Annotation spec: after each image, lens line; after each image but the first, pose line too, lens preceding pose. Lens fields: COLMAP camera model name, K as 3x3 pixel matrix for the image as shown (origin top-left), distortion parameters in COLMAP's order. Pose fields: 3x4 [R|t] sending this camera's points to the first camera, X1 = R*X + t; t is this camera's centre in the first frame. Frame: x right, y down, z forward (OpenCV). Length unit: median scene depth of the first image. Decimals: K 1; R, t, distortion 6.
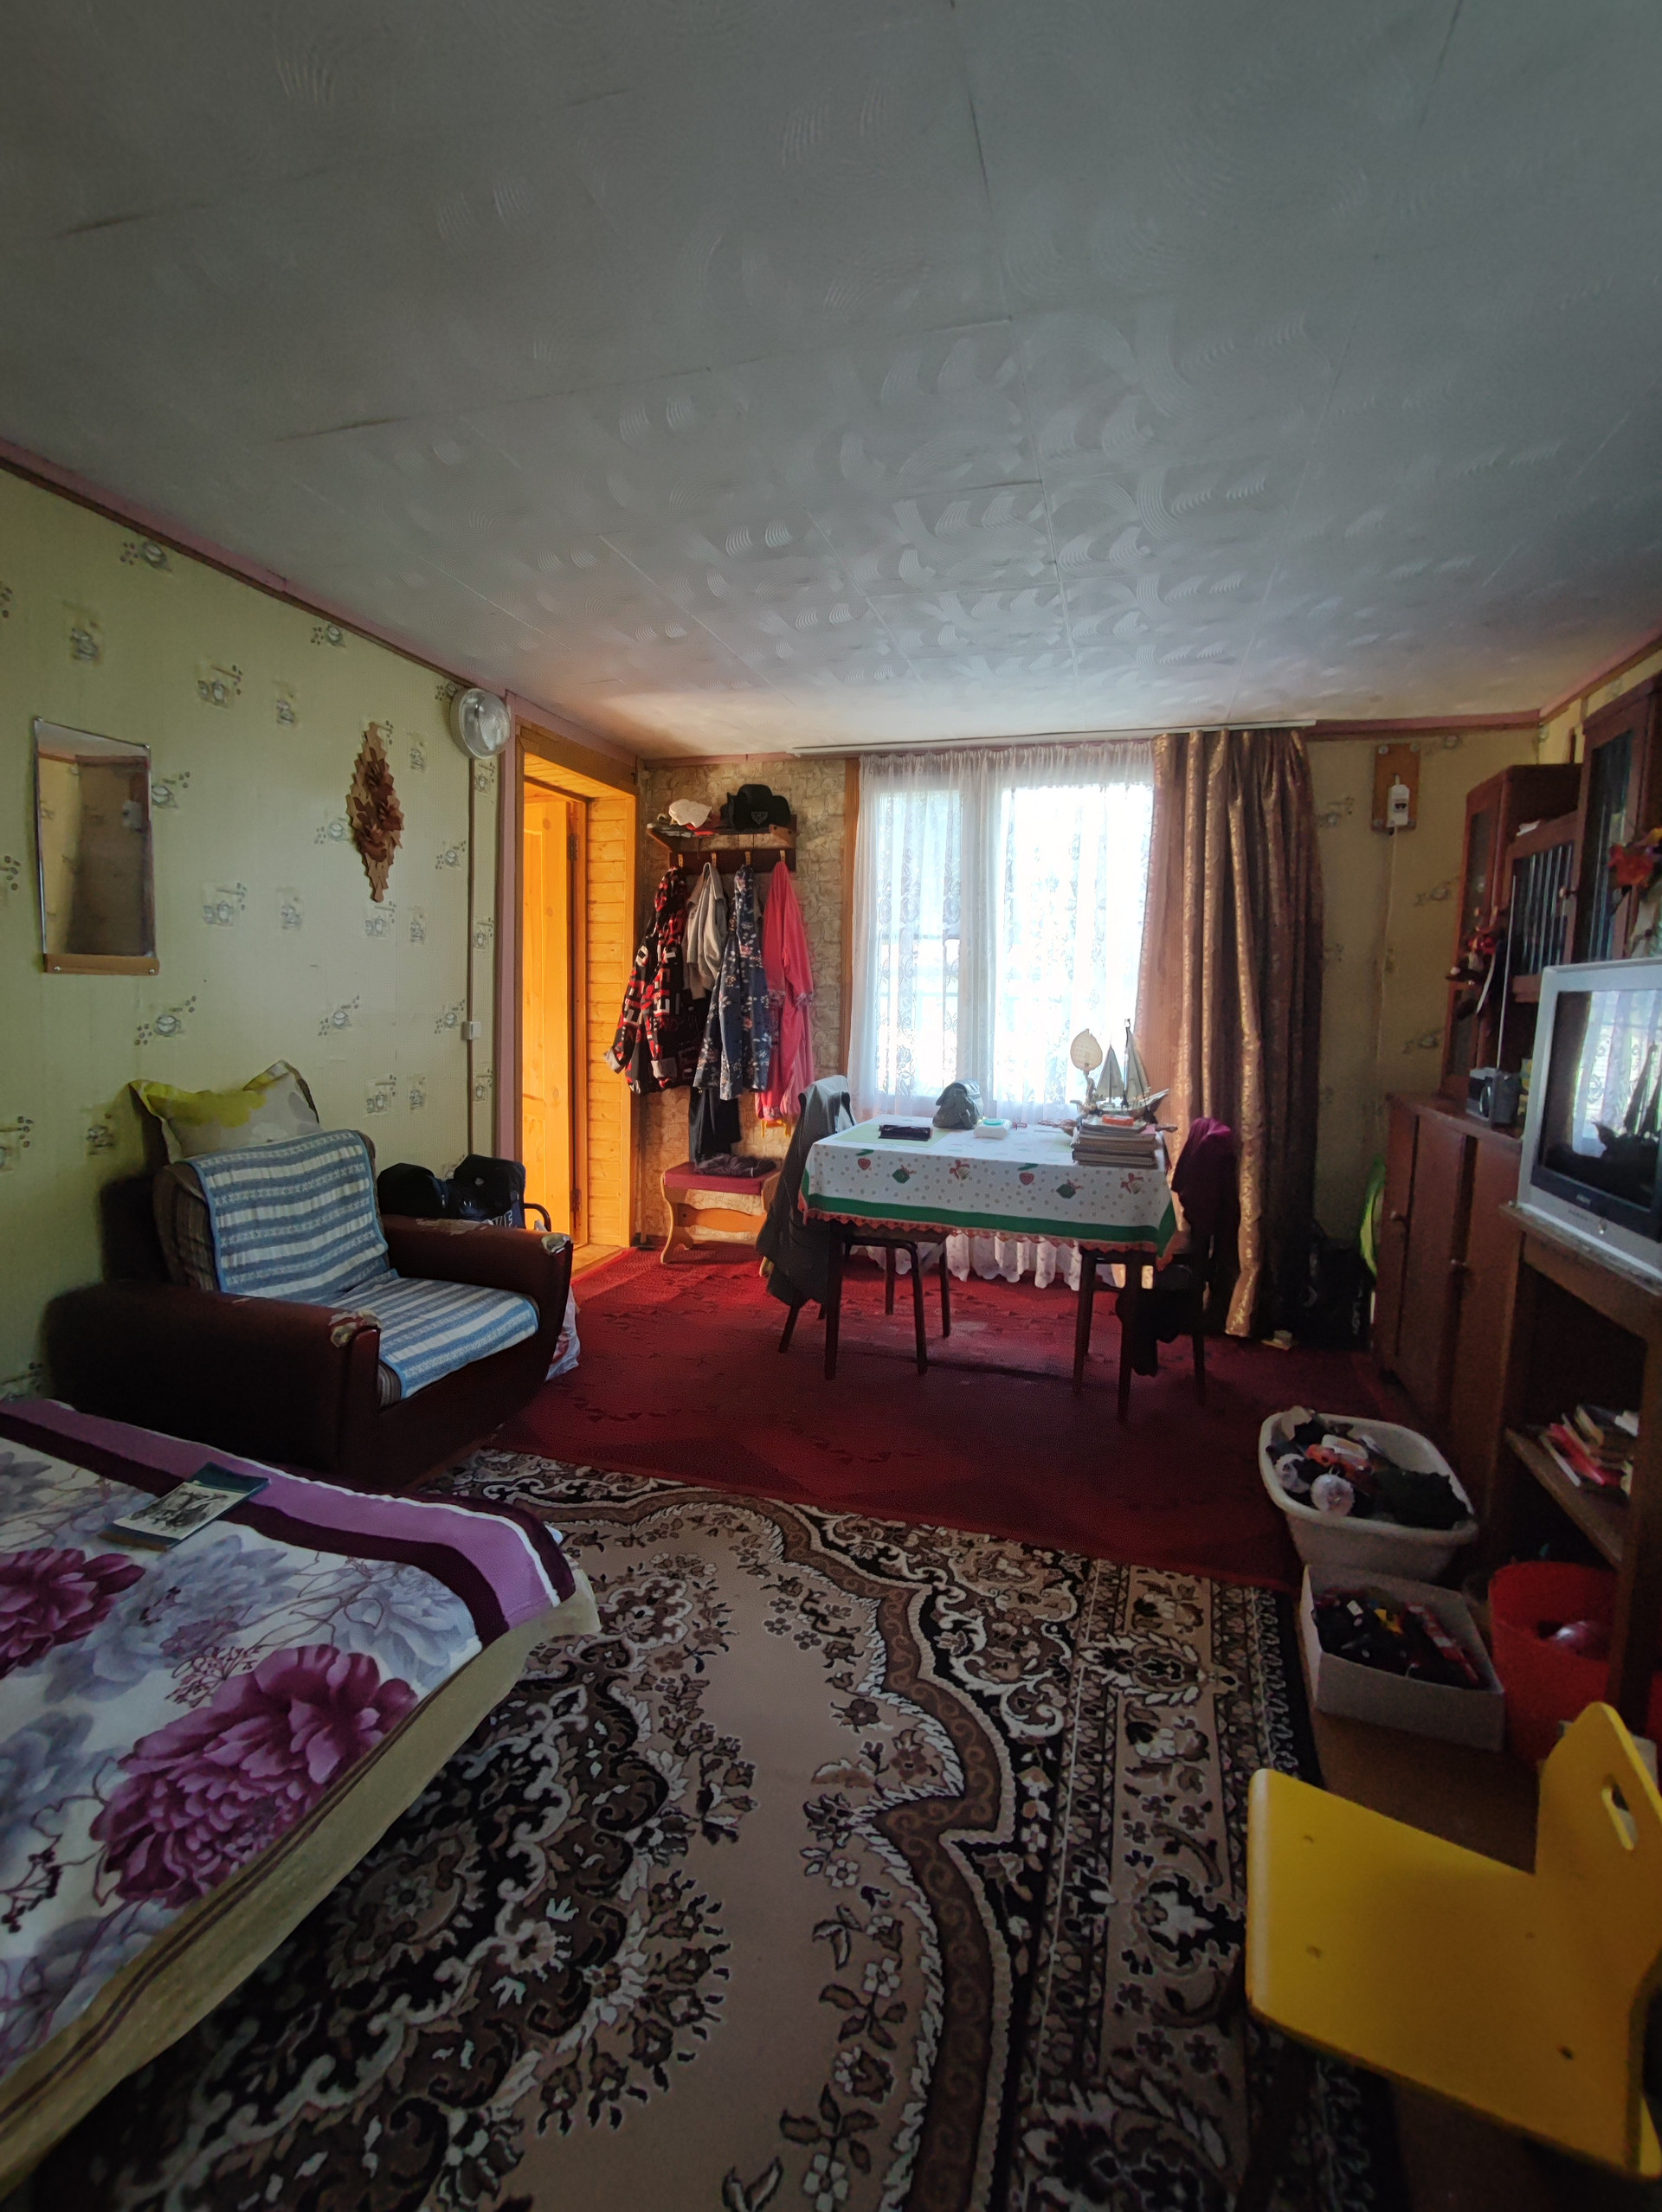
lens RADIAL K [[992.9, 0, 827.8], [0, 992.9, 1096.6], [0, 0, 1]] dist [-0.001584, -0.000920]
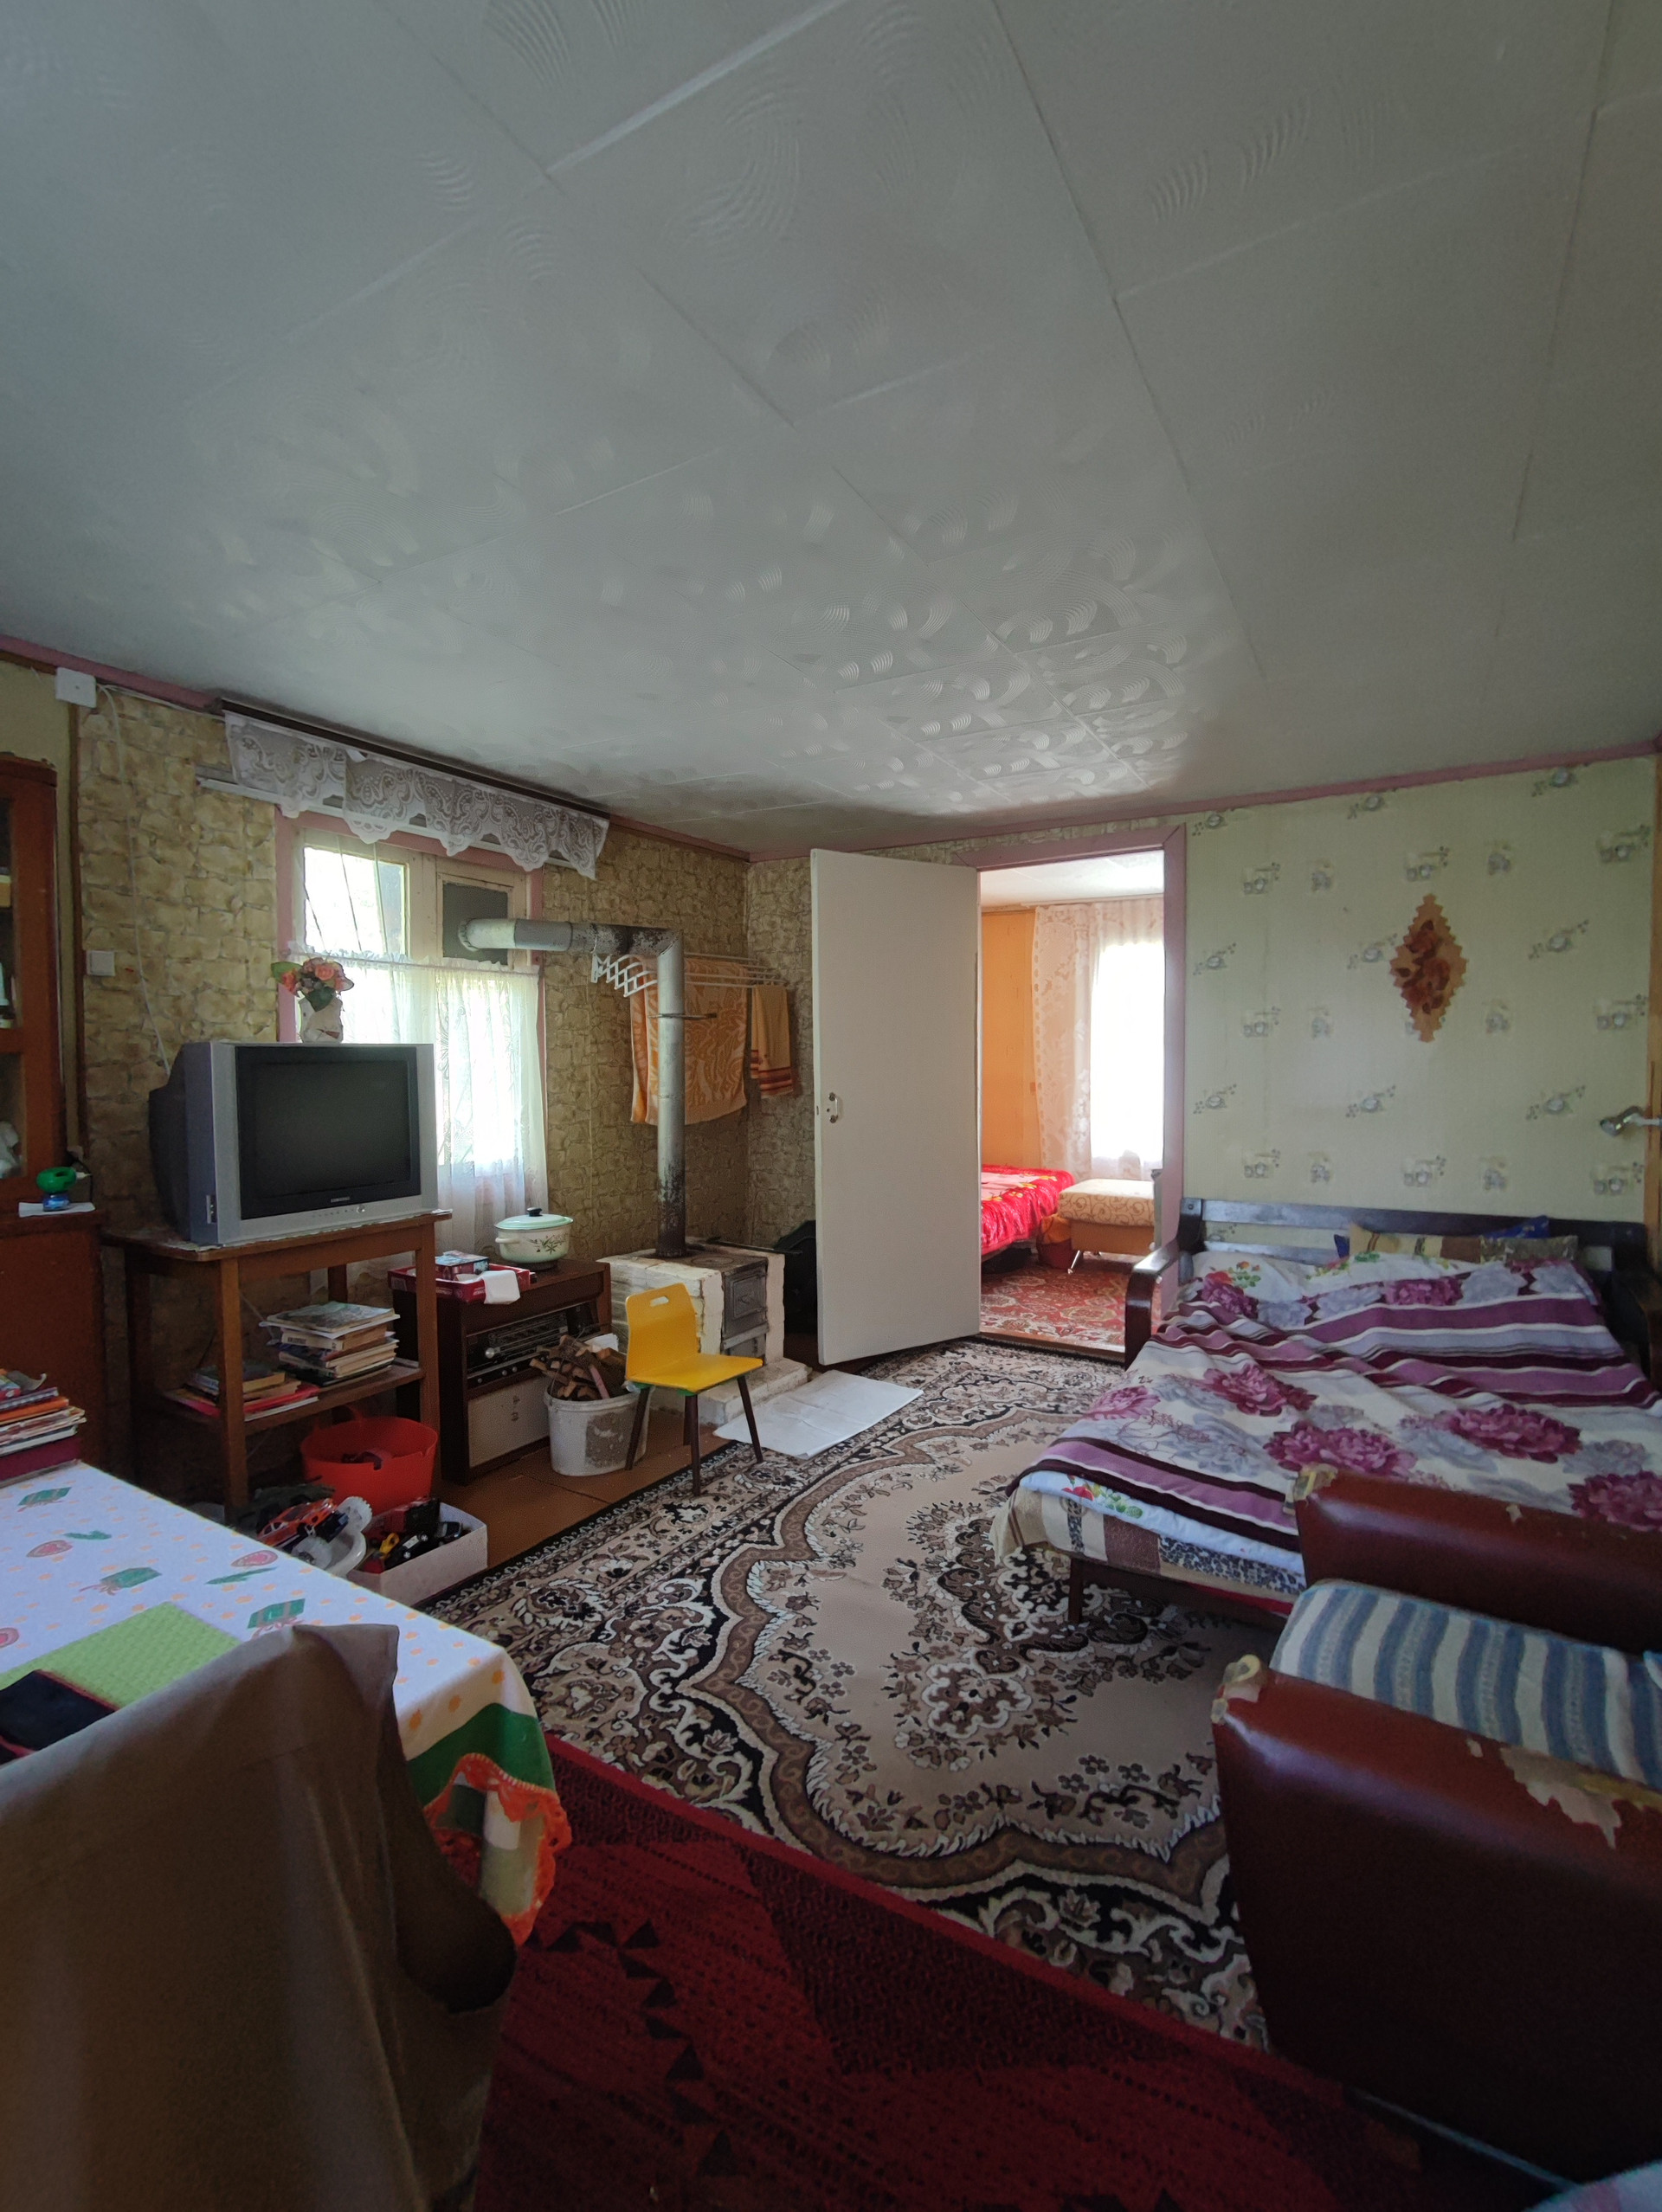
lens RADIAL K [[992.9, 0, 825.7], [0, 992.9, 1101.3], [0, 0, 1]] dist [-0.001584, -0.000920]
pose [[-0.972507, -0.034484, 0.230307, -0.261898], [0.000712, 0.988530, 0.151023, -0.238467], [-0.232873, 0.147035, -0.961328, 1.971095]]
